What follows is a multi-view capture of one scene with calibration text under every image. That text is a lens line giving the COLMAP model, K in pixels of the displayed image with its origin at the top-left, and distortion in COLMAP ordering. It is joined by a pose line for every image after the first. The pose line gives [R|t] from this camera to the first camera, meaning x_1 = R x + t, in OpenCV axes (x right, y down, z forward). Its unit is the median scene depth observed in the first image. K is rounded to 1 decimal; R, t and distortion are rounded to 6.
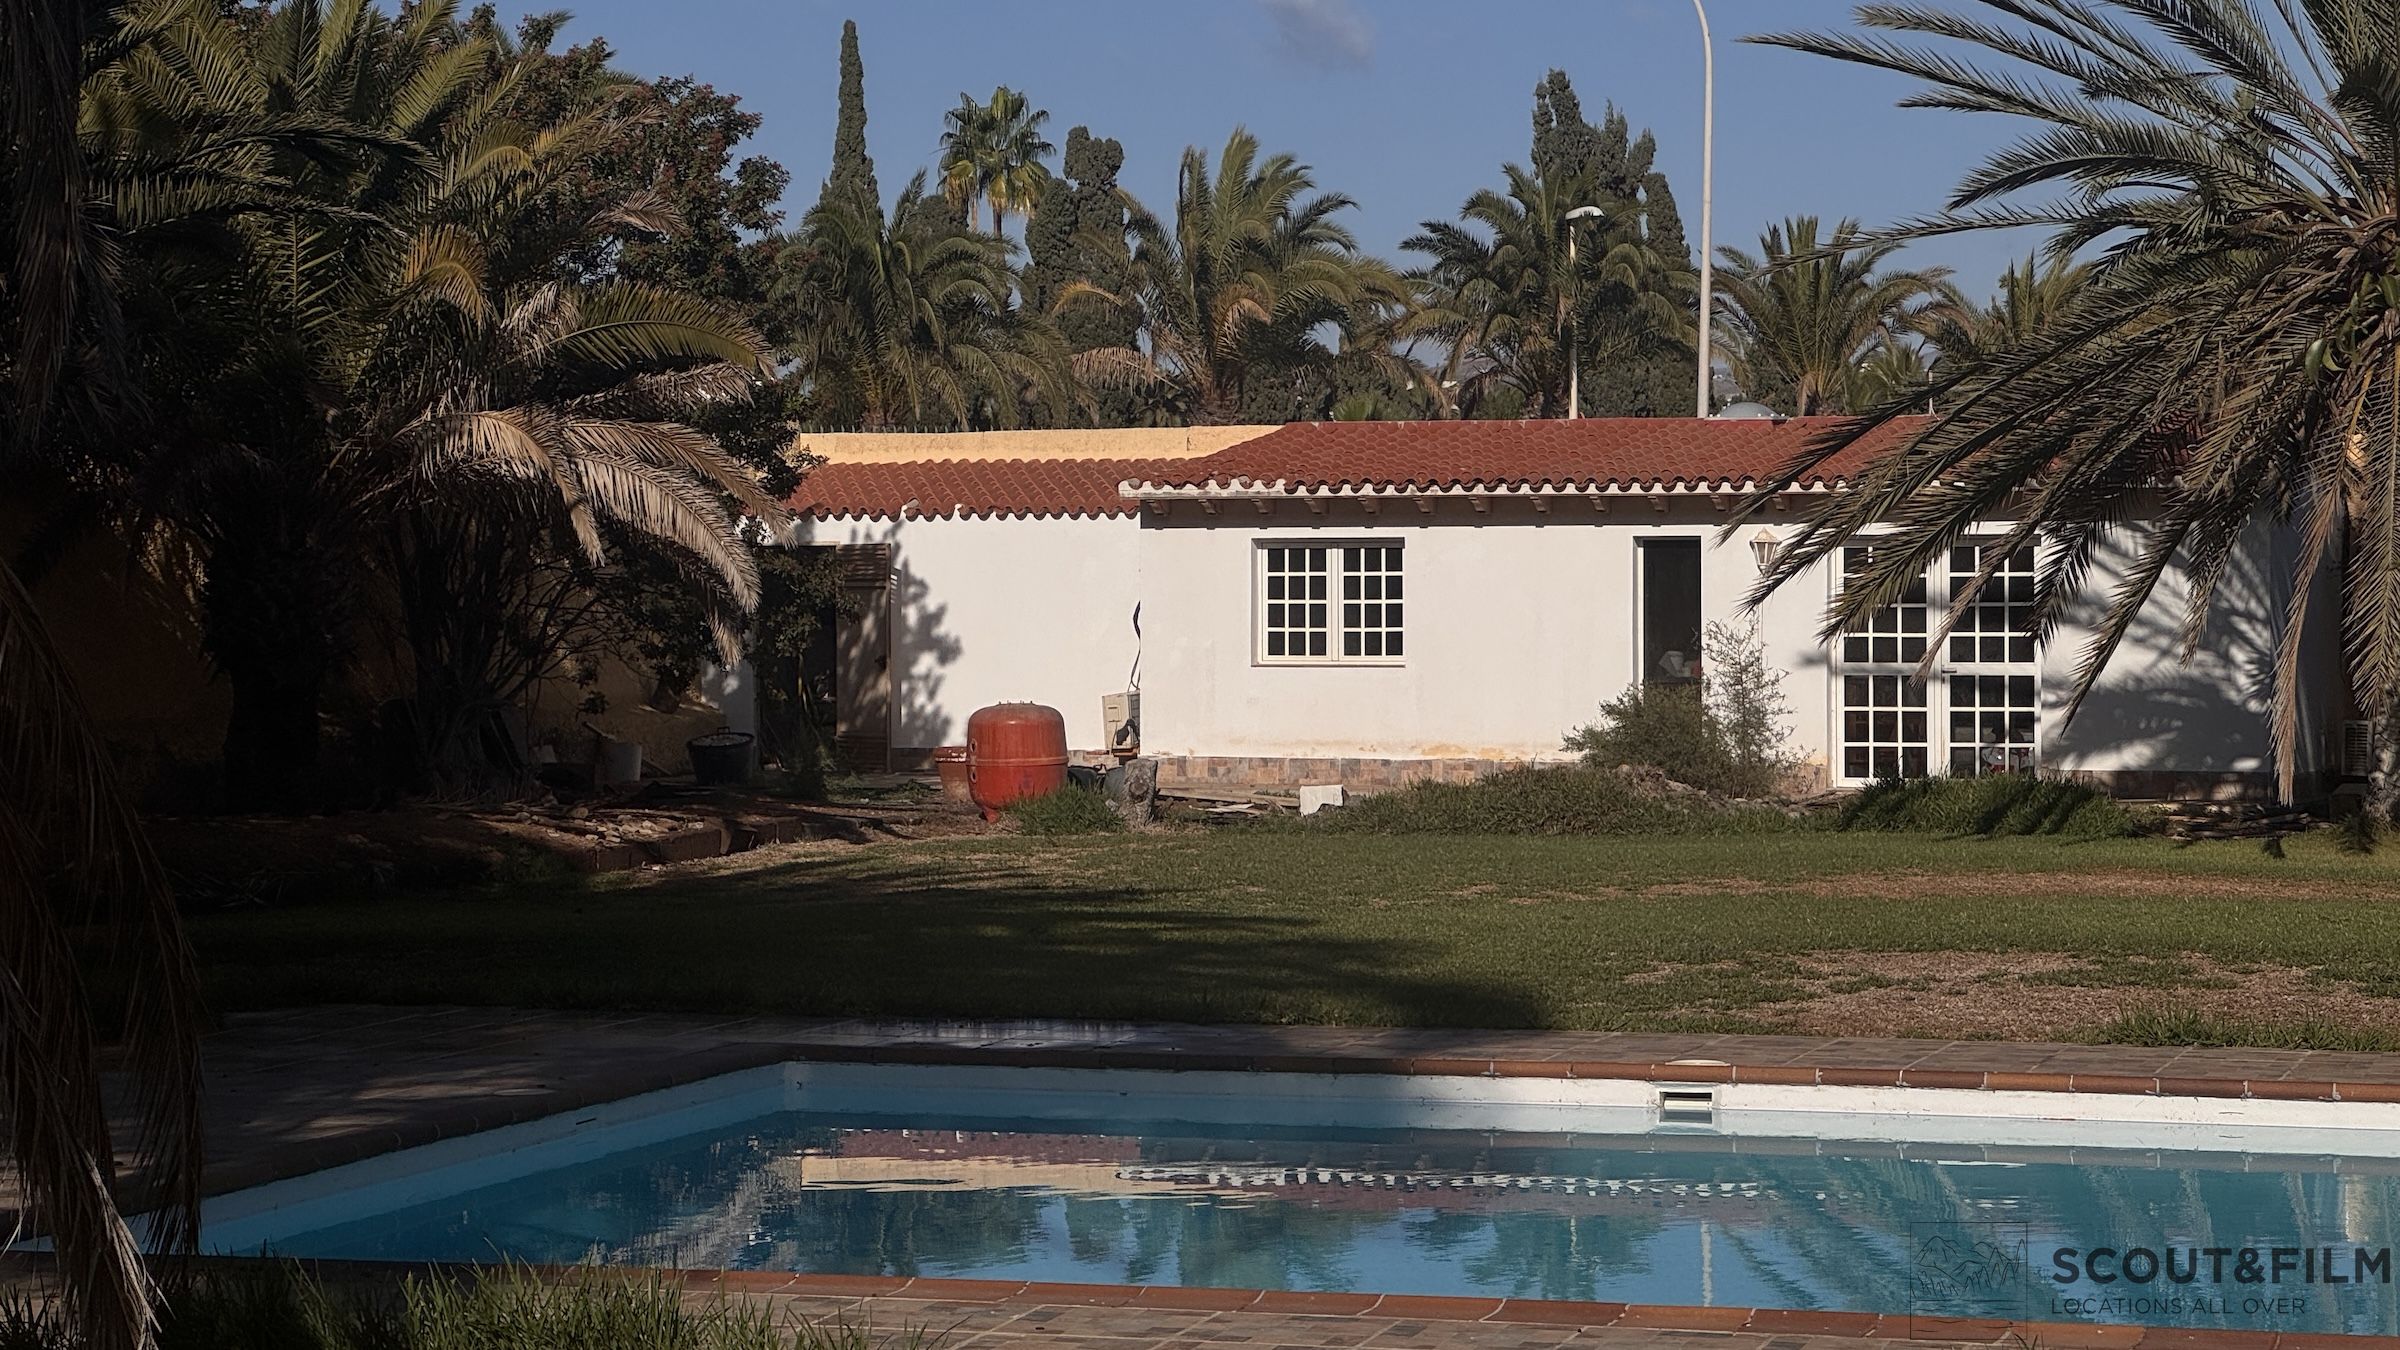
lens RADIAL K [[5293.2, 0, 1200.0], [0, 5293.2, 675.0], [0, 0, 1]] dist [-0.061078, 0.381207]
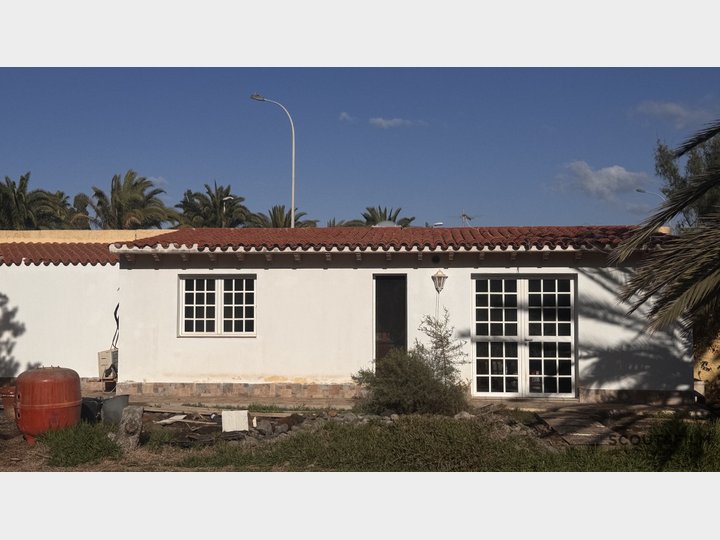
lens RADIAL K [[940.2, 0, 360.0], [0, 940.2, 270.0], [0, 0, 1]] dist [0.135075, -0.017451]
pose [[0.964180, 0.013616, 0.264898, -0.019175], [0.000340, 0.998617, -0.052564, -0.008491], [-0.265247, 0.050772, 0.962843, 0.645976]]
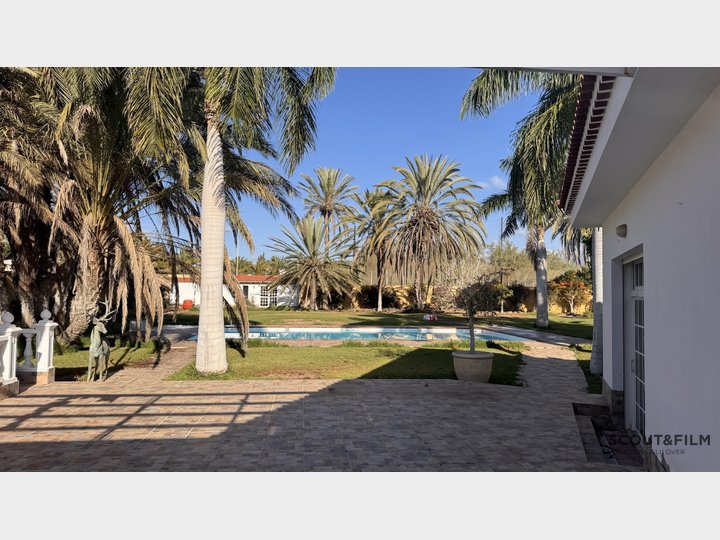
lens RADIAL K [[502.9, 0, 360.0], [0, 502.9, 270.0], [0, 0, 1]] dist [0.105482, -0.000111]
pose [[0.921433, 0.033130, 0.387123, -0.110750], [-0.011657, 0.998267, -0.057687, 0.000955], [-0.388363, 0.048642, 0.920222, -0.127506]]
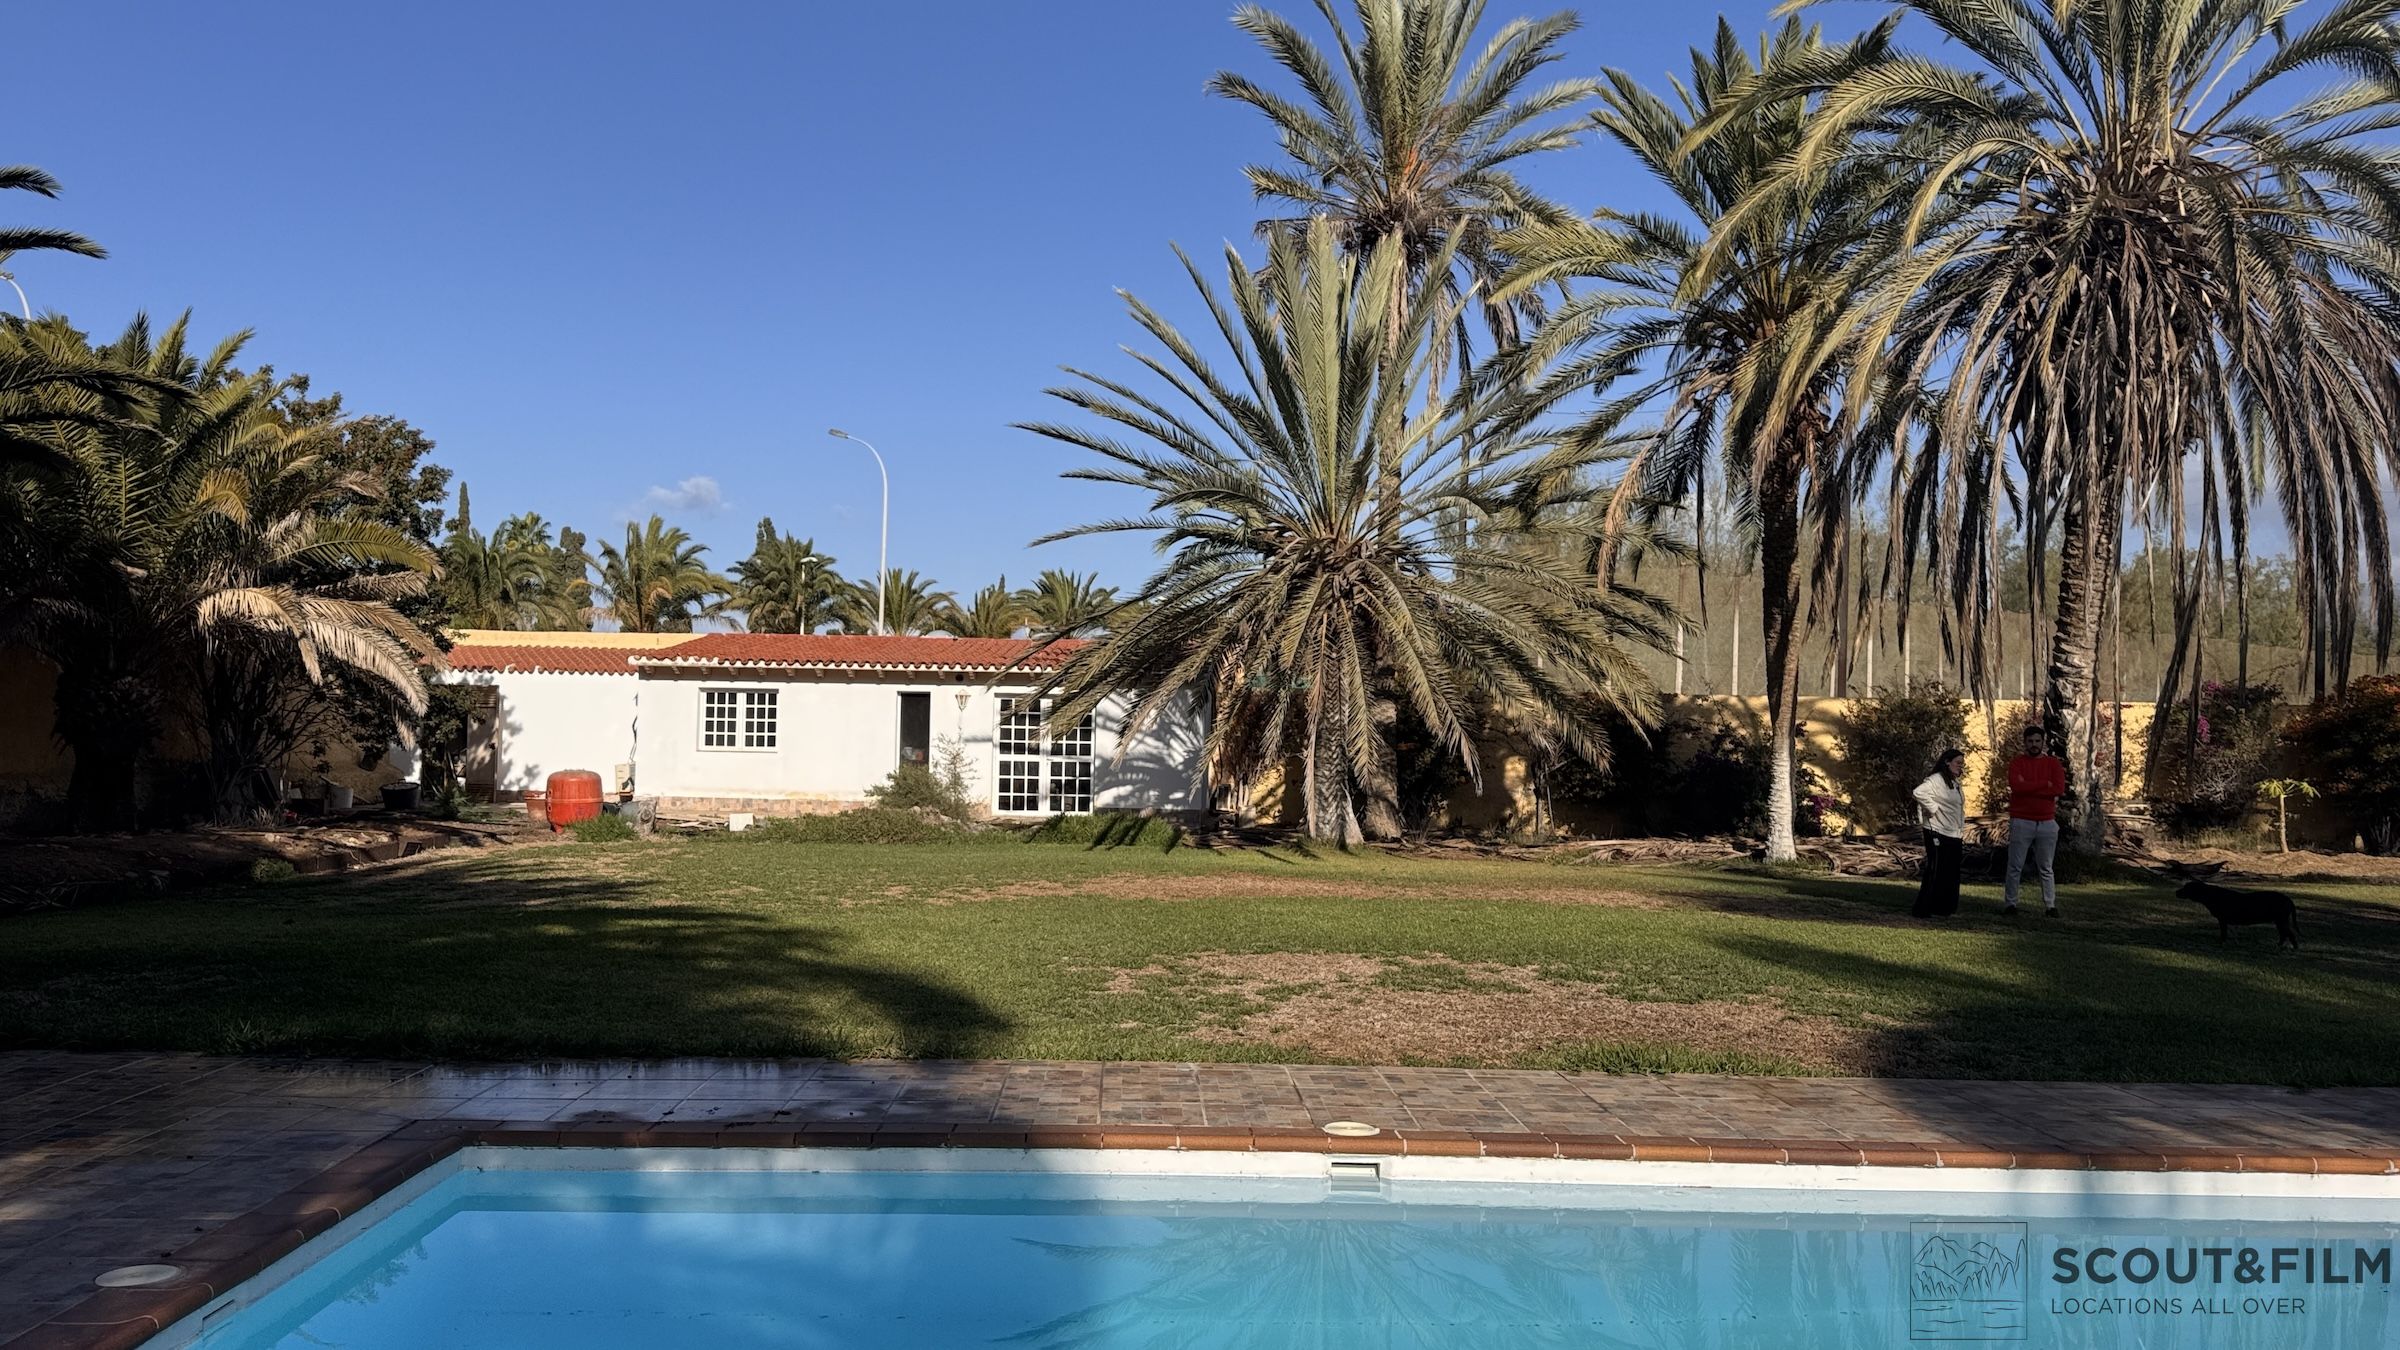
lens RADIAL K [[1855.3, 0, 1200.0], [0, 1855.3, 675.0], [0, 0, 1]] dist [0.117617, -0.161216]
pose [[0.951381, 0.031237, 0.306428, -0.026792], [-0.018075, 0.998792, -0.045695, -0.001632], [-0.307485, 0.037935, 0.950797, 0.278987]]
